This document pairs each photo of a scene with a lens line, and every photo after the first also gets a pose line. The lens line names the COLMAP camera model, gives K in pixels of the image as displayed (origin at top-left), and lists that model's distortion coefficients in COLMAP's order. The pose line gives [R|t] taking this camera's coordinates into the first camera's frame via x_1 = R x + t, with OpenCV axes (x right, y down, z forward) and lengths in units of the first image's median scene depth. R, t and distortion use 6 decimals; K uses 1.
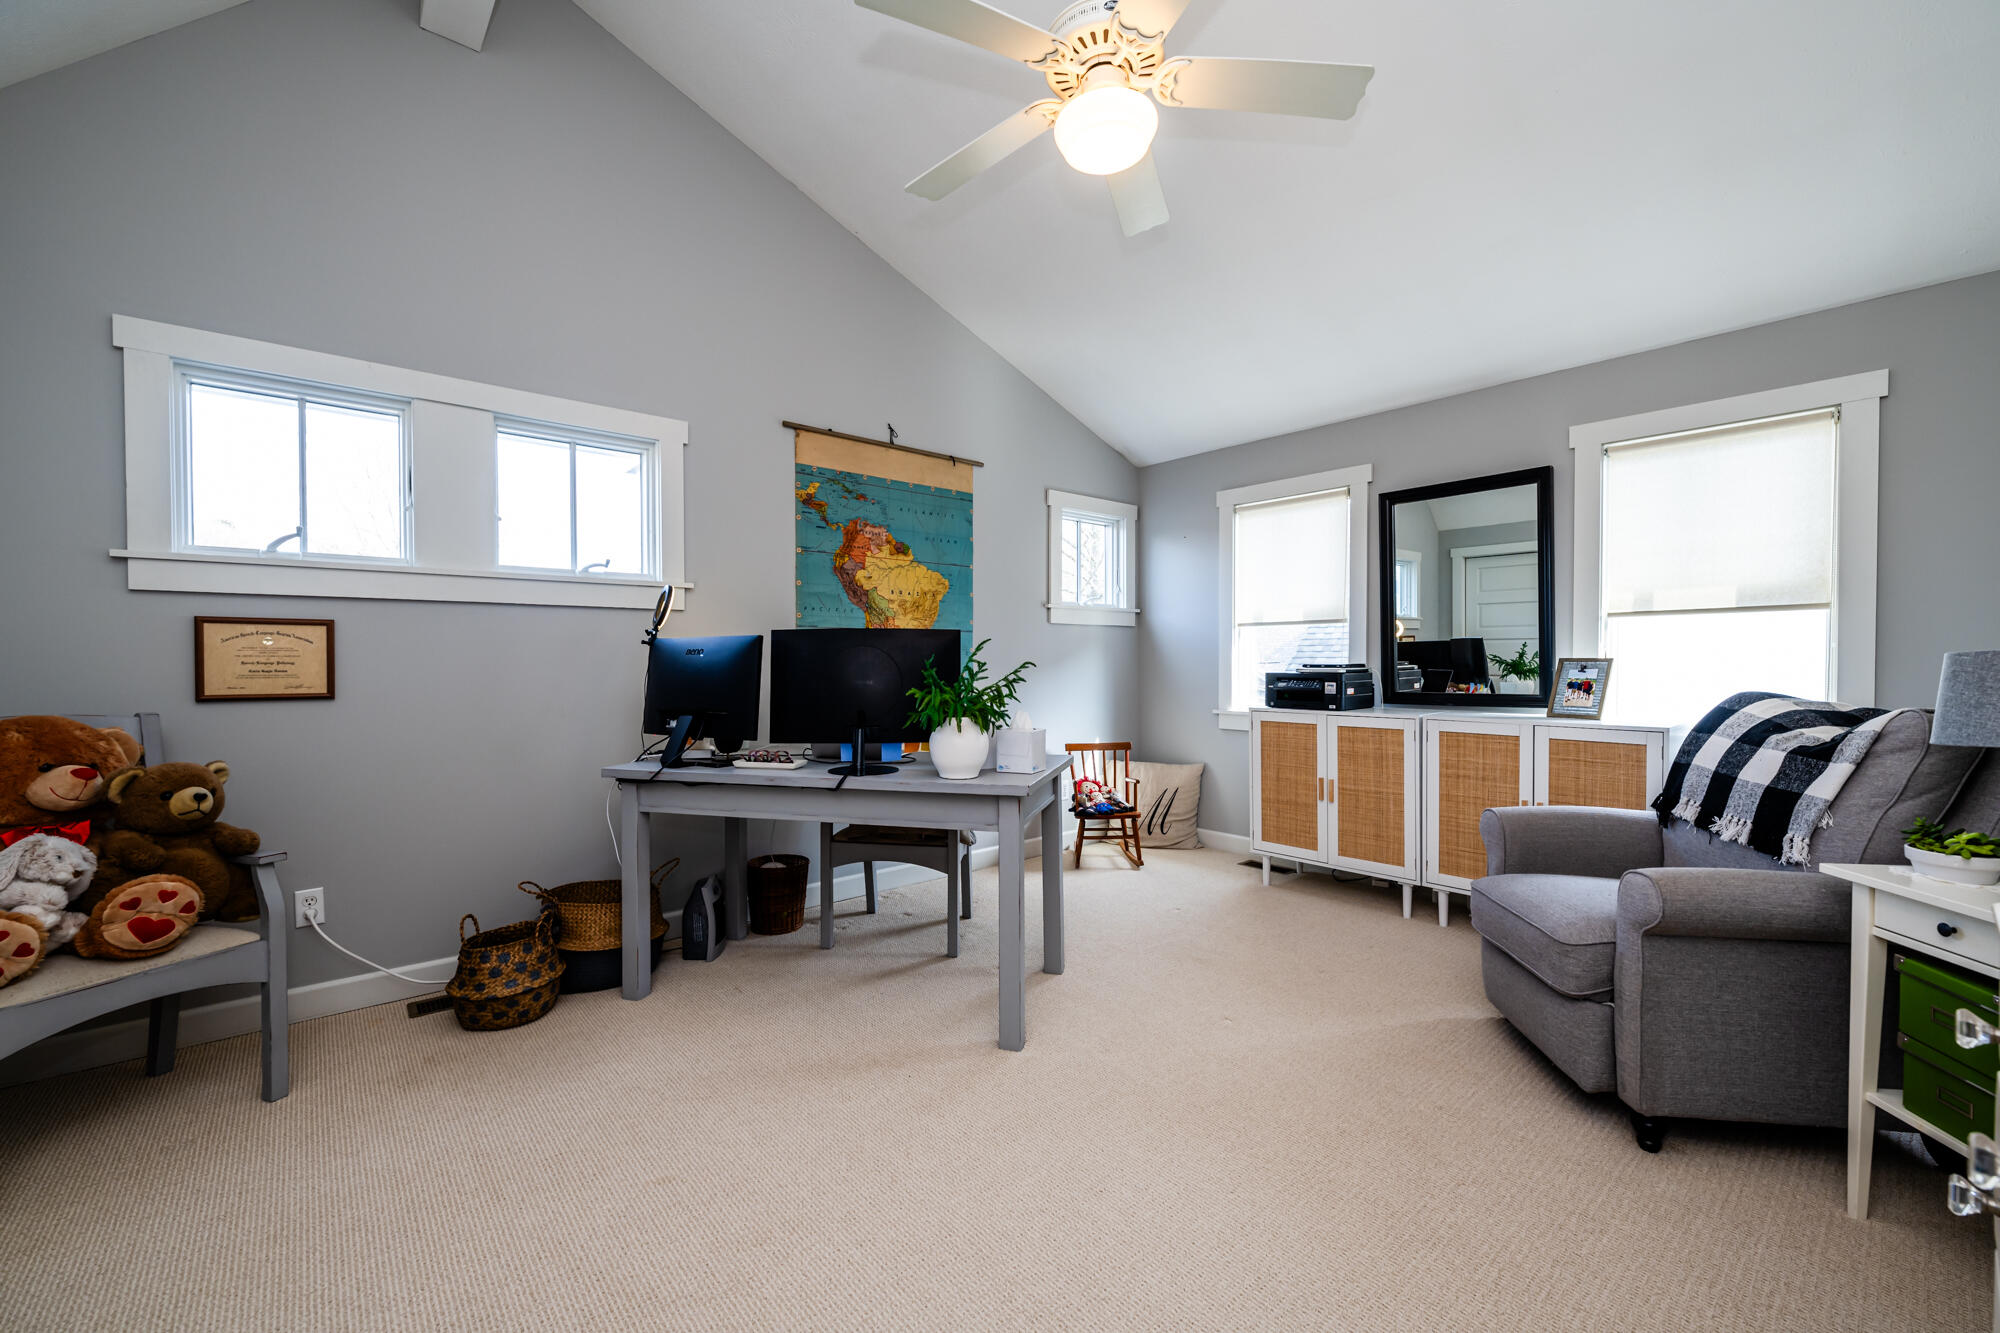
lens RADIAL K [[808.2, 0, 1005.5], [0, 808.2, 671.3], [0, 0, 1]] dist [0.000991, -0.000597]
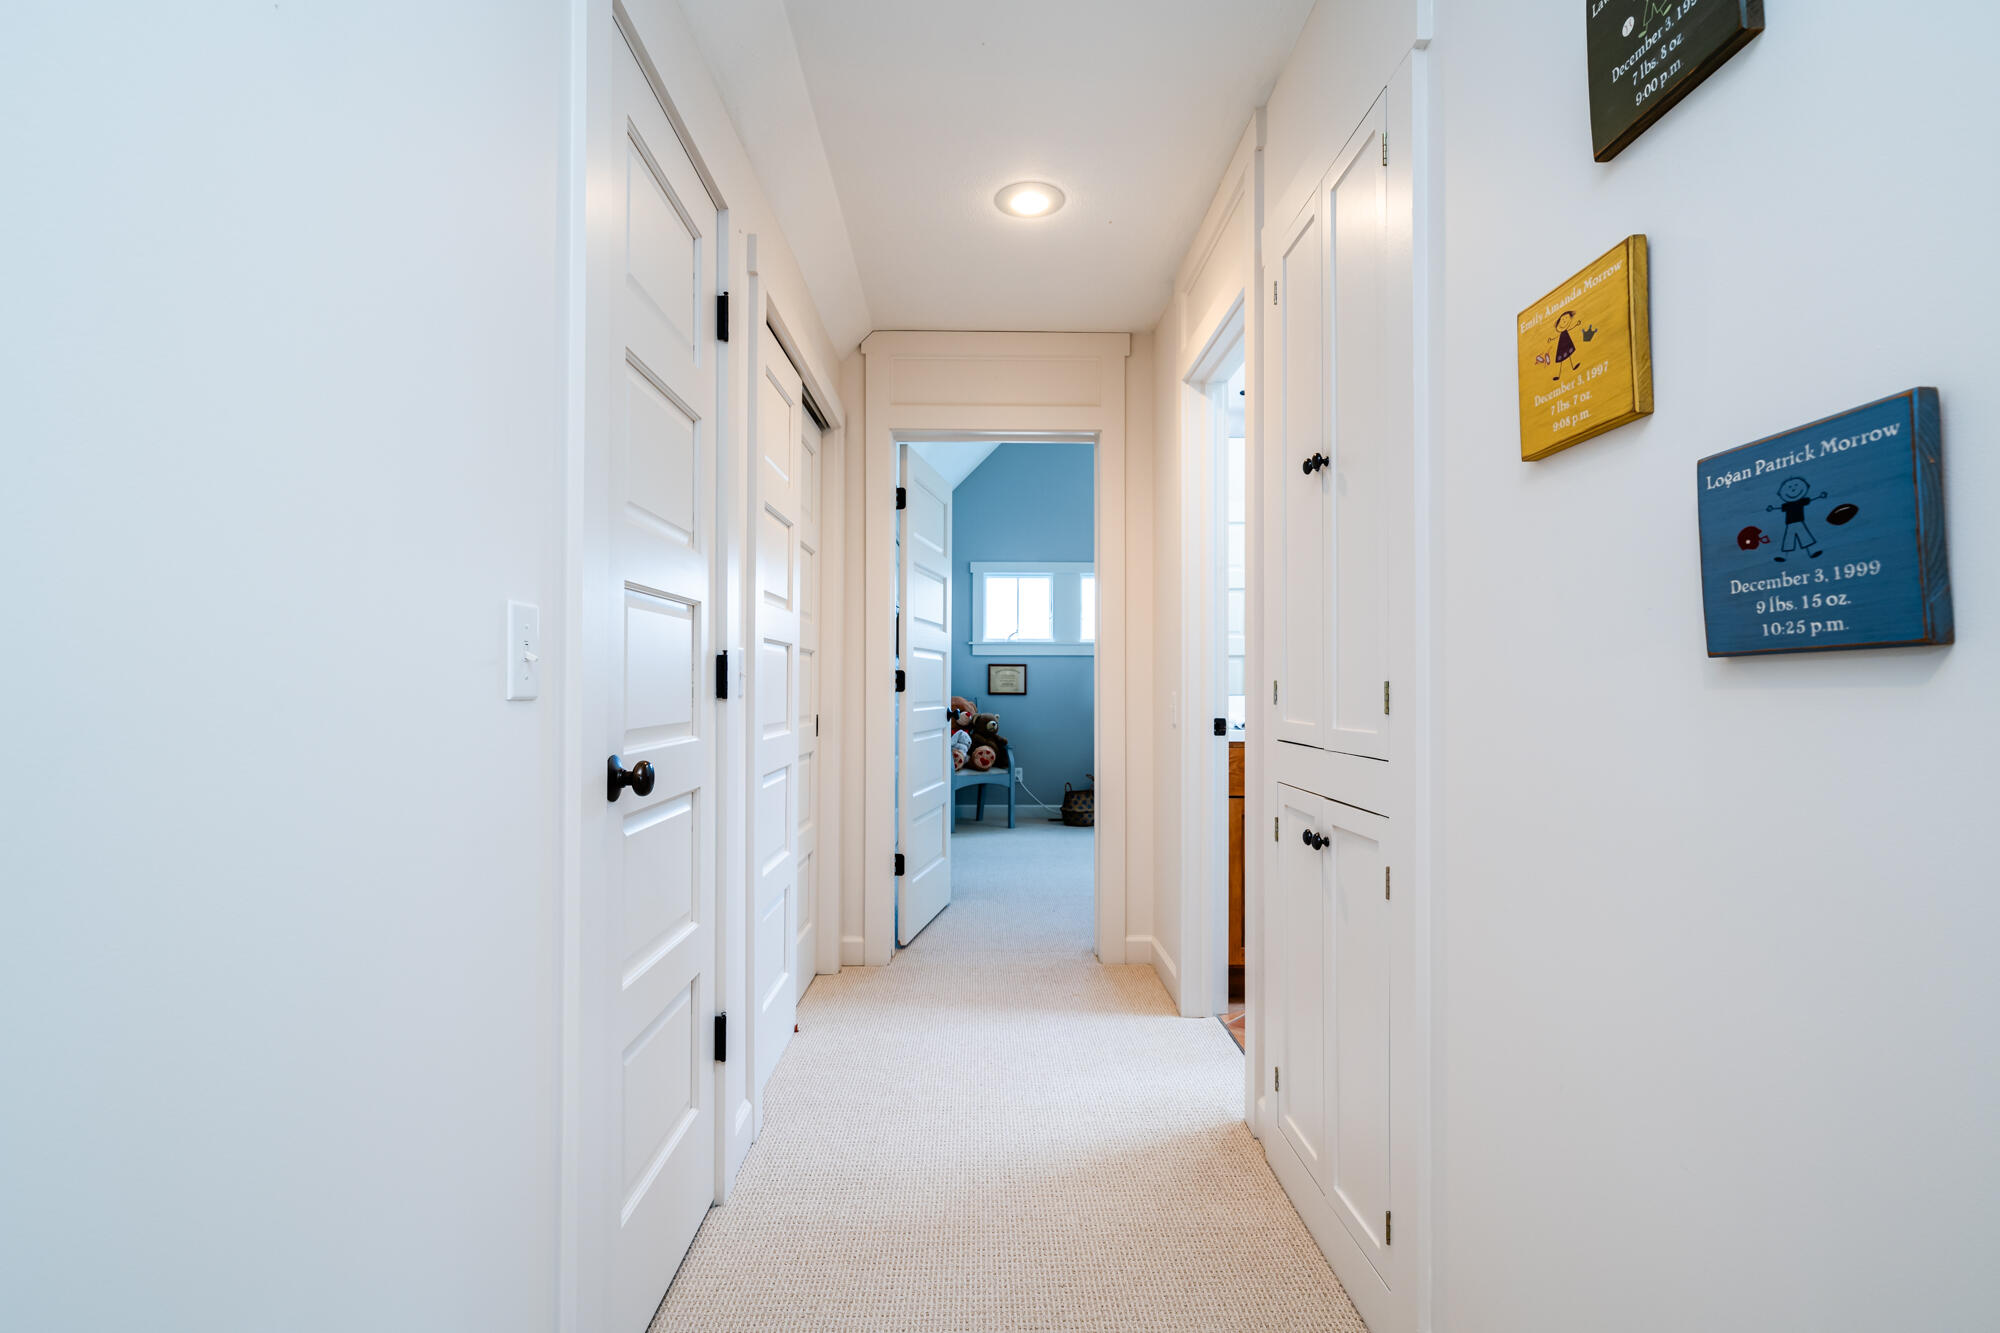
lens RADIAL K [[953.4, 0, 1000.7], [0, 953.4, 664.7], [0, 0, 1]] dist [0.002812, 0.000018]
pose [[0.773855, -0.014118, -0.633205, 1.156095], [-0.007368, 0.999483, -0.031289, 0.038391], [0.633319, 0.028879, 0.773352, -1.570130]]
